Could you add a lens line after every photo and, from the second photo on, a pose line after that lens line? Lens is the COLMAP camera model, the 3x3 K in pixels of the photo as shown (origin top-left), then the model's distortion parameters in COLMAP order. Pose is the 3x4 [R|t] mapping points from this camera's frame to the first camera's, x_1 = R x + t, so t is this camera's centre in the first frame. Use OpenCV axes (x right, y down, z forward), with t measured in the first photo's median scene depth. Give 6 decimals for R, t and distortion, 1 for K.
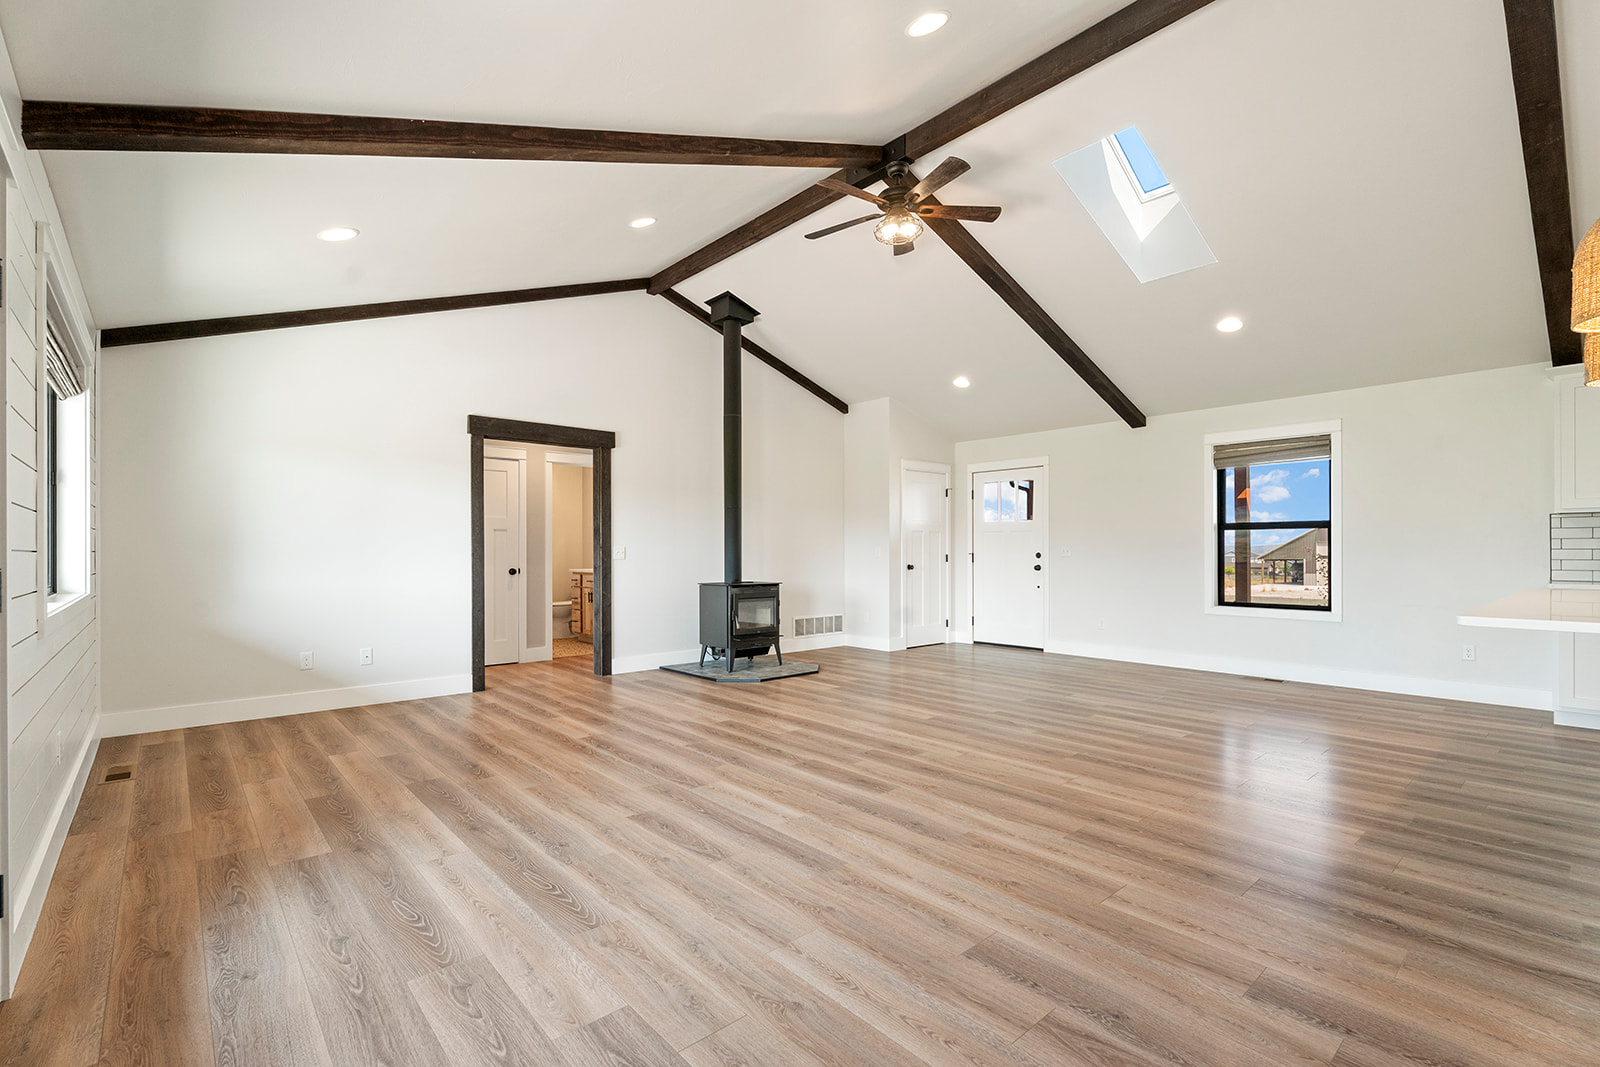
lens RADIAL K [[719.0, 0, 789.6], [0, 719.0, 548.7], [0, 0, 1]] dist [0.001538, -0.000186]
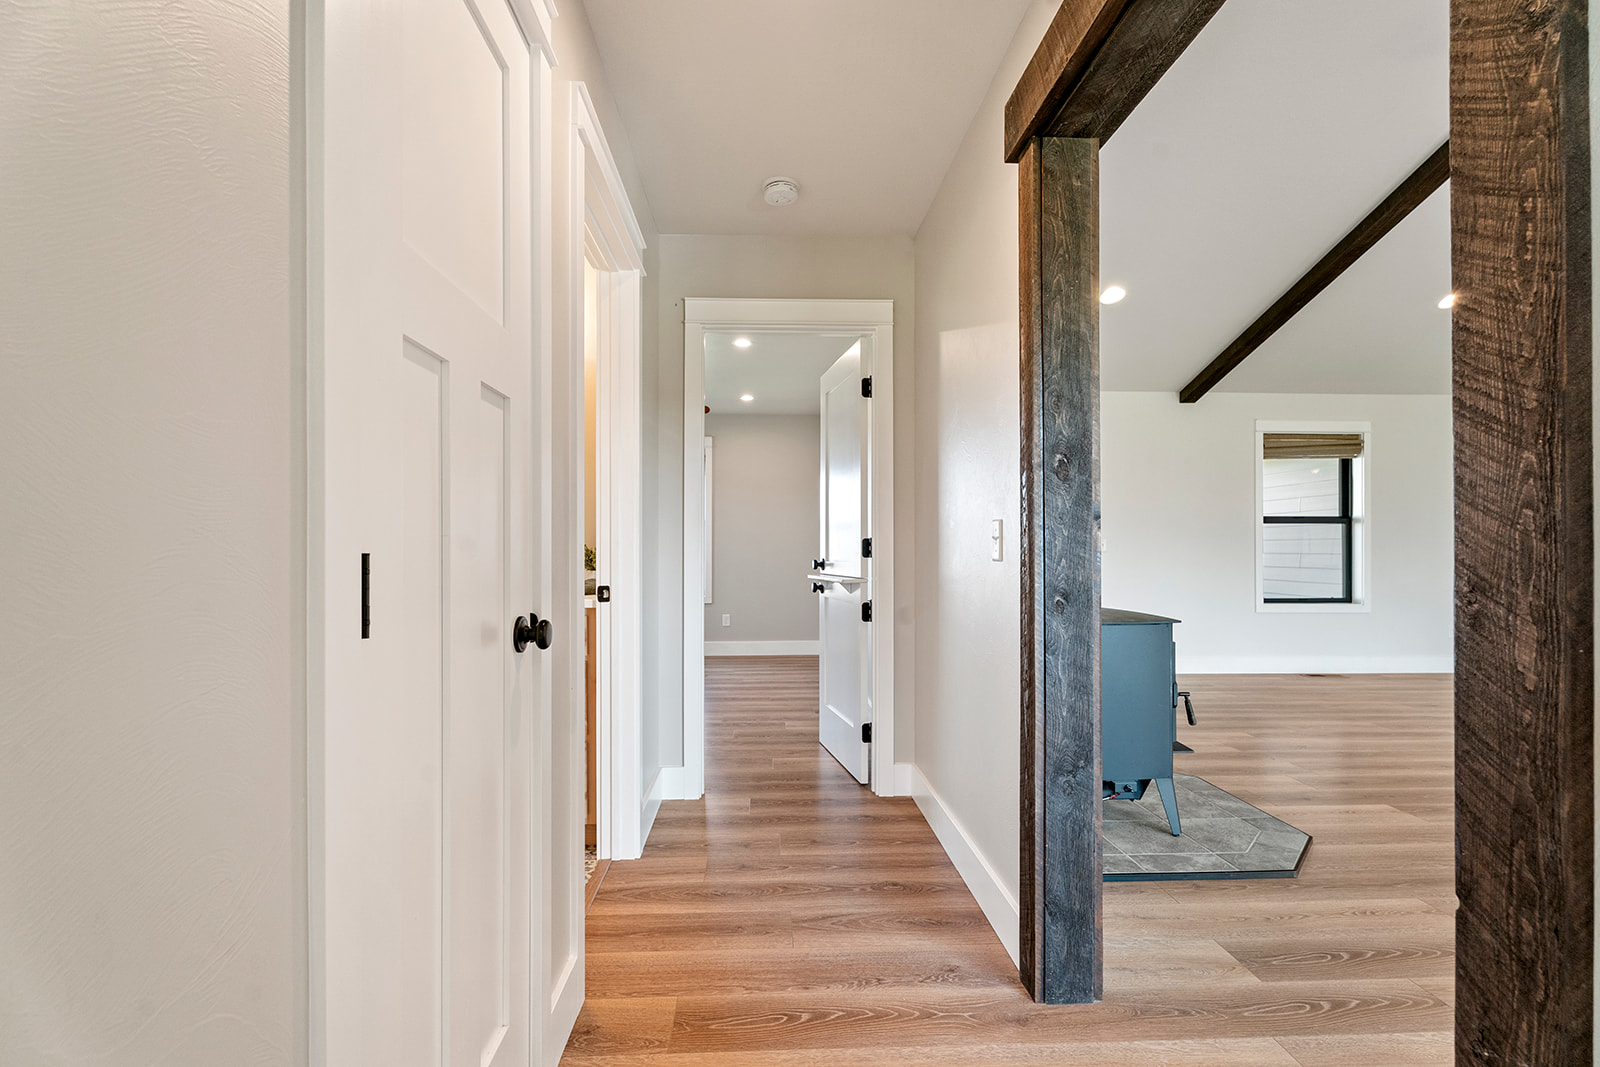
lens RADIAL K [[719.0, 0, 789.6], [0, 719.0, 548.7], [0, 0, 1]] dist [0.001538, -0.000186]
pose [[0.620296, 0.000483, 0.784367, -0.907382], [-0.003918, 0.999989, 0.002483, 0.013093], [-0.784358, -0.004614, 0.620291, 1.535505]]
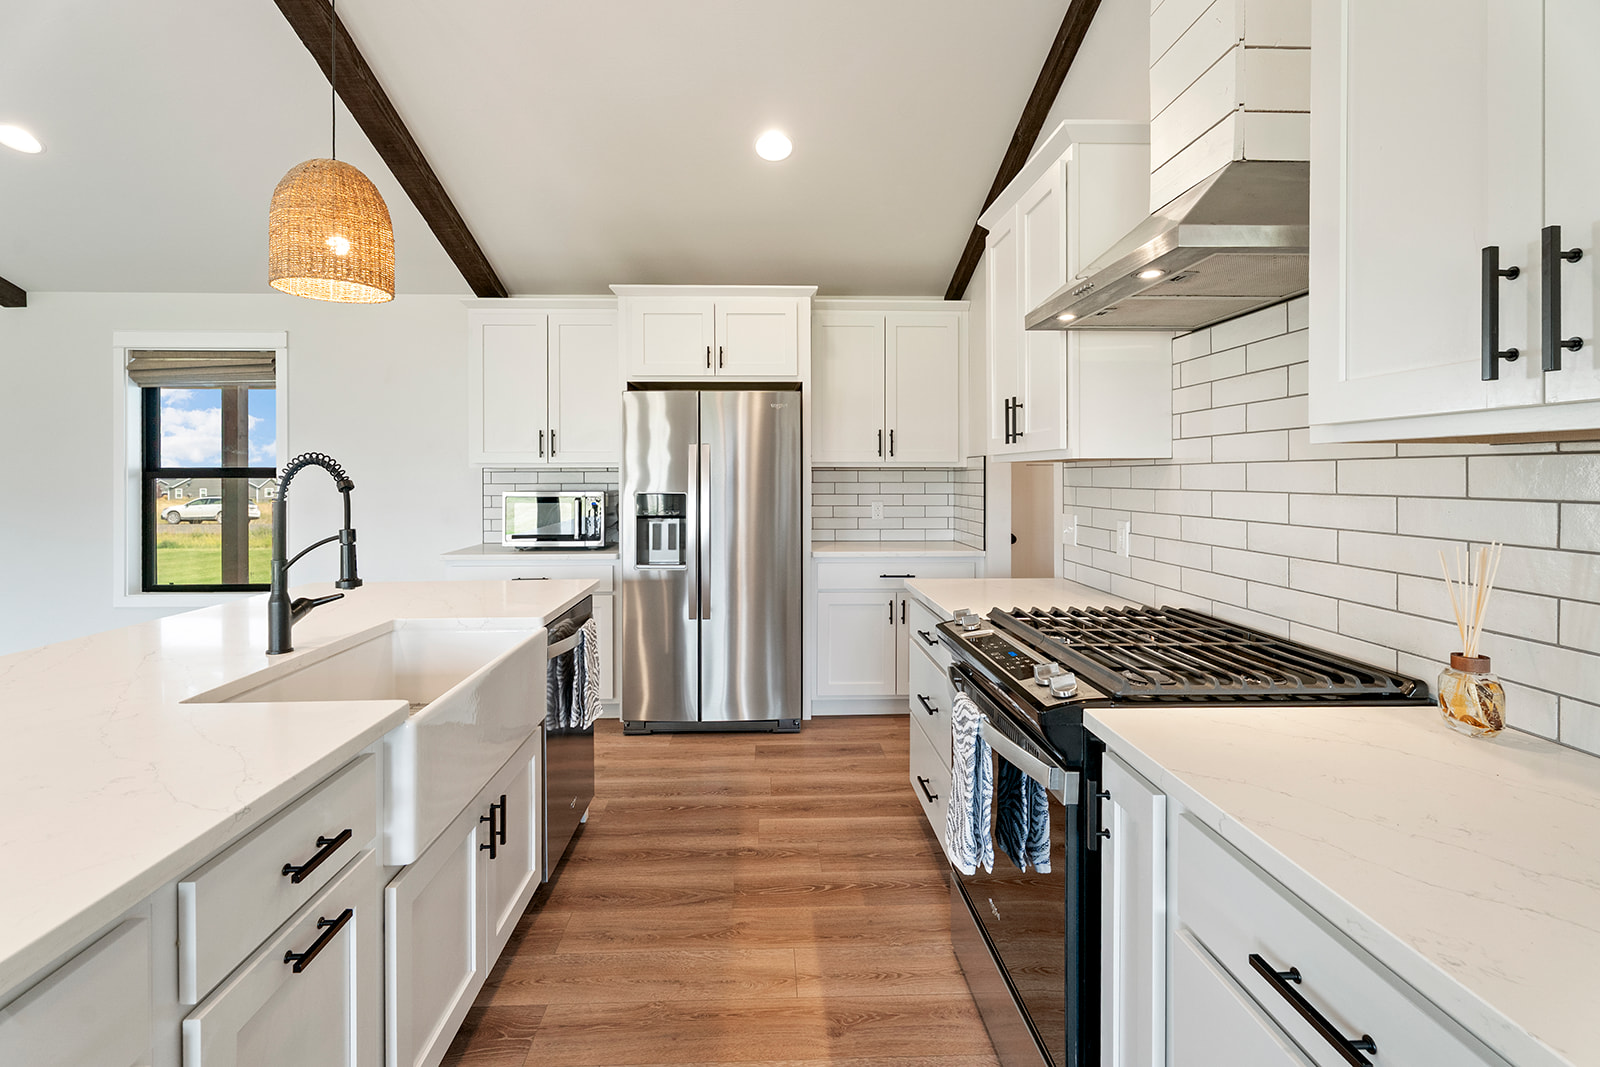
lens RADIAL K [[732.6, 0, 786.8], [0, 732.6, 475.9], [0, 0, 1]] dist [-0.000988, 0.000159]
pose [[0.630080, 0.001425, 0.776529, 0.763744], [-0.002906, 0.999996, 0.000523, -0.051118], [-0.776525, -0.002586, 0.630081, 0.190931]]
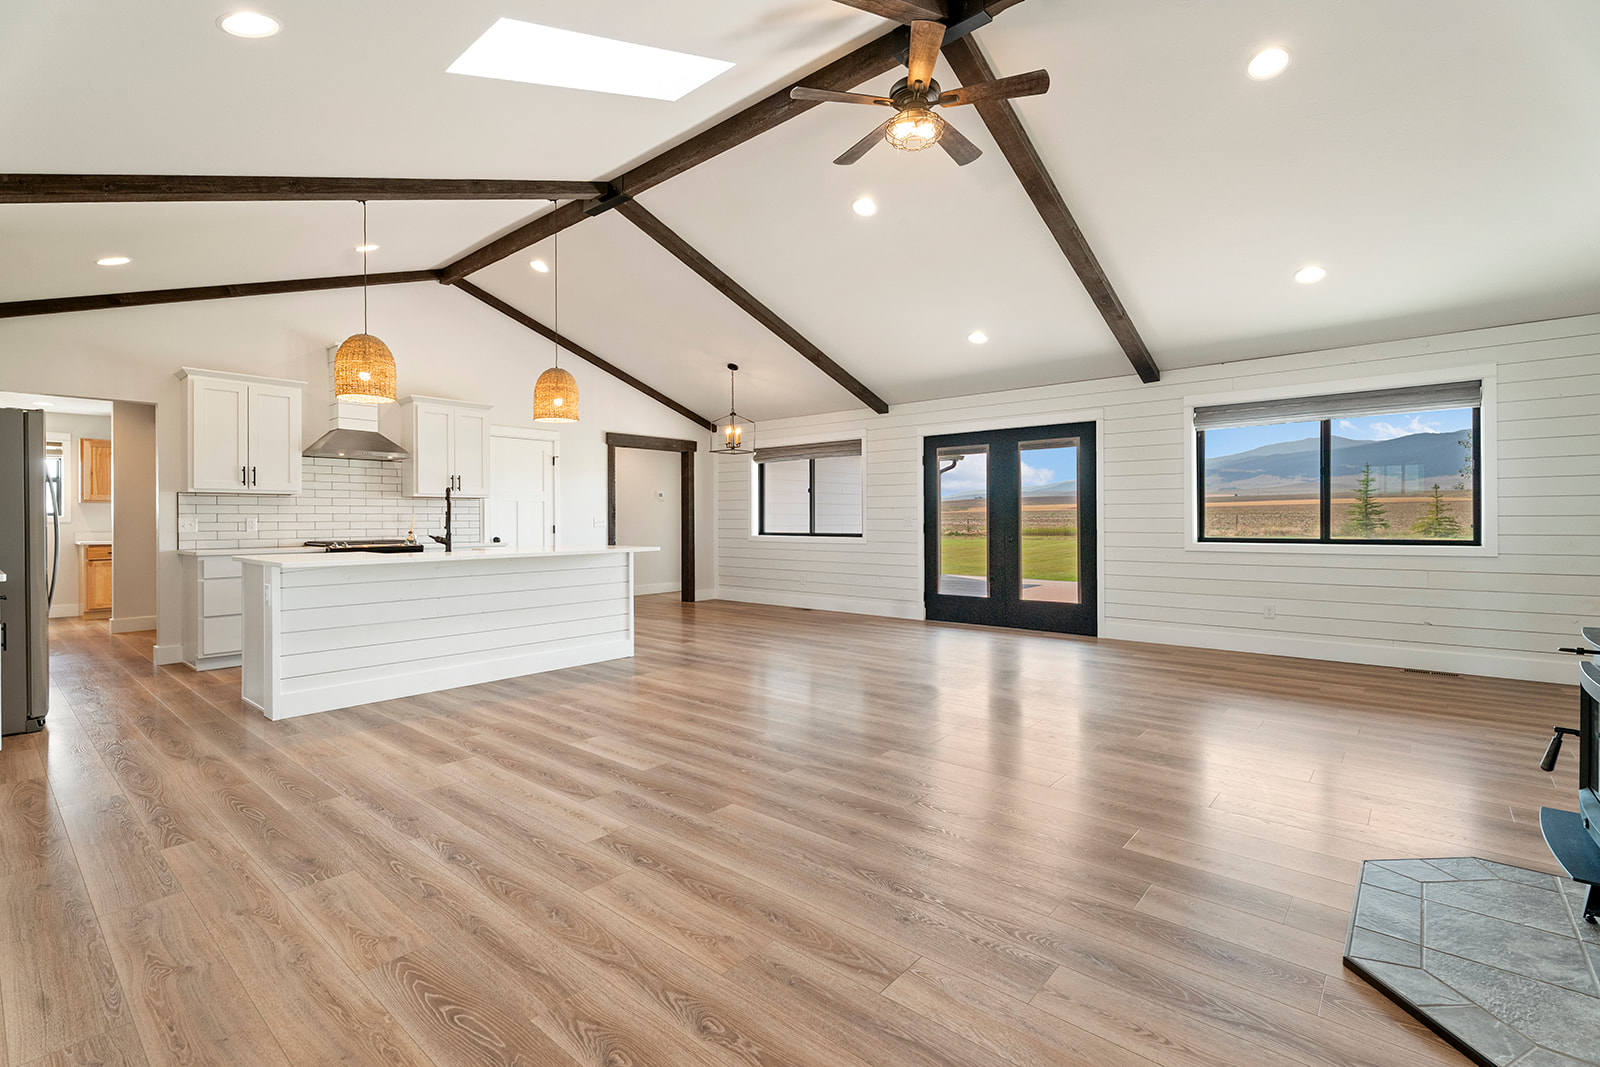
lens RADIAL K [[722.4, 0, 782.5], [0, 722.4, 519.7], [0, 0, 1]] dist [0.012473, -0.008272]
pose [[-0.991011, 0.006872, -0.133607, 0.486238], [0.007397, 0.999967, -0.003439, 0.005116], [0.133579, -0.004396, -0.991028, 2.096413]]
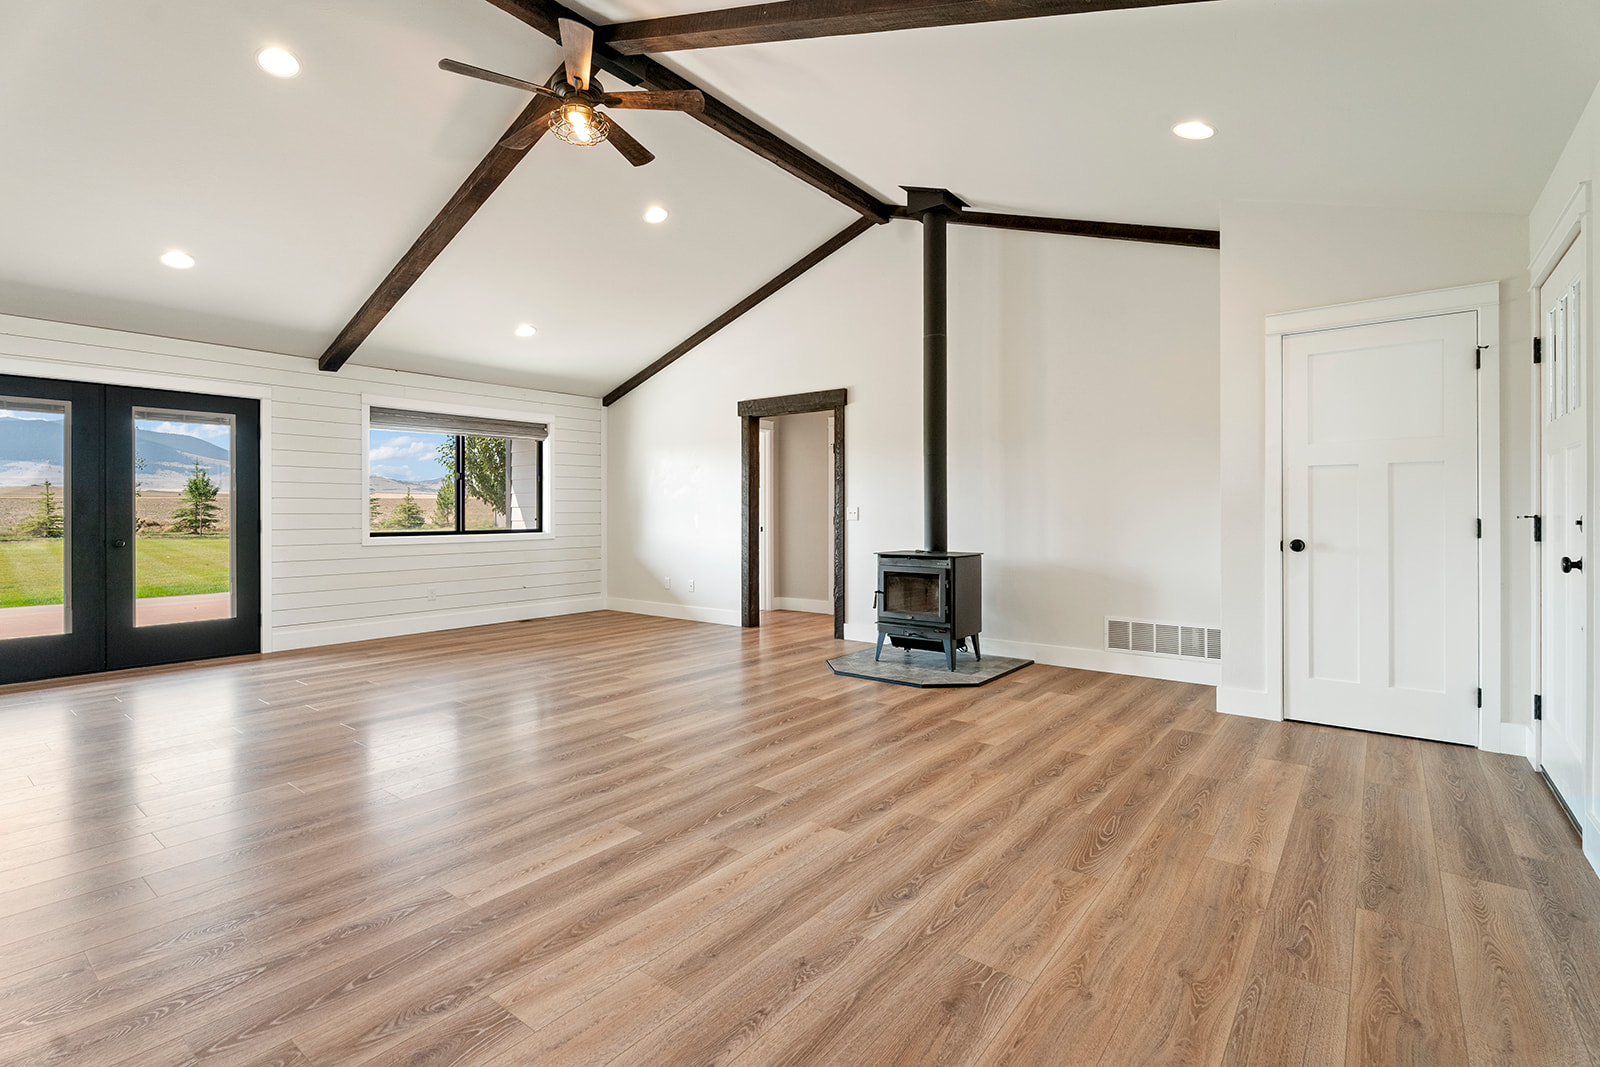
lens RADIAL K [[738.9, 0, 799.8], [0, 738.9, 512.0], [0, 0, 1]] dist [-0.000281, 0.001001]
pose [[0.187315, 0.000321, -0.982300, 1.207222], [0.007203, 0.999973, 0.001700, 0.003229], [0.982273, -0.007394, 0.187308, 1.267347]]
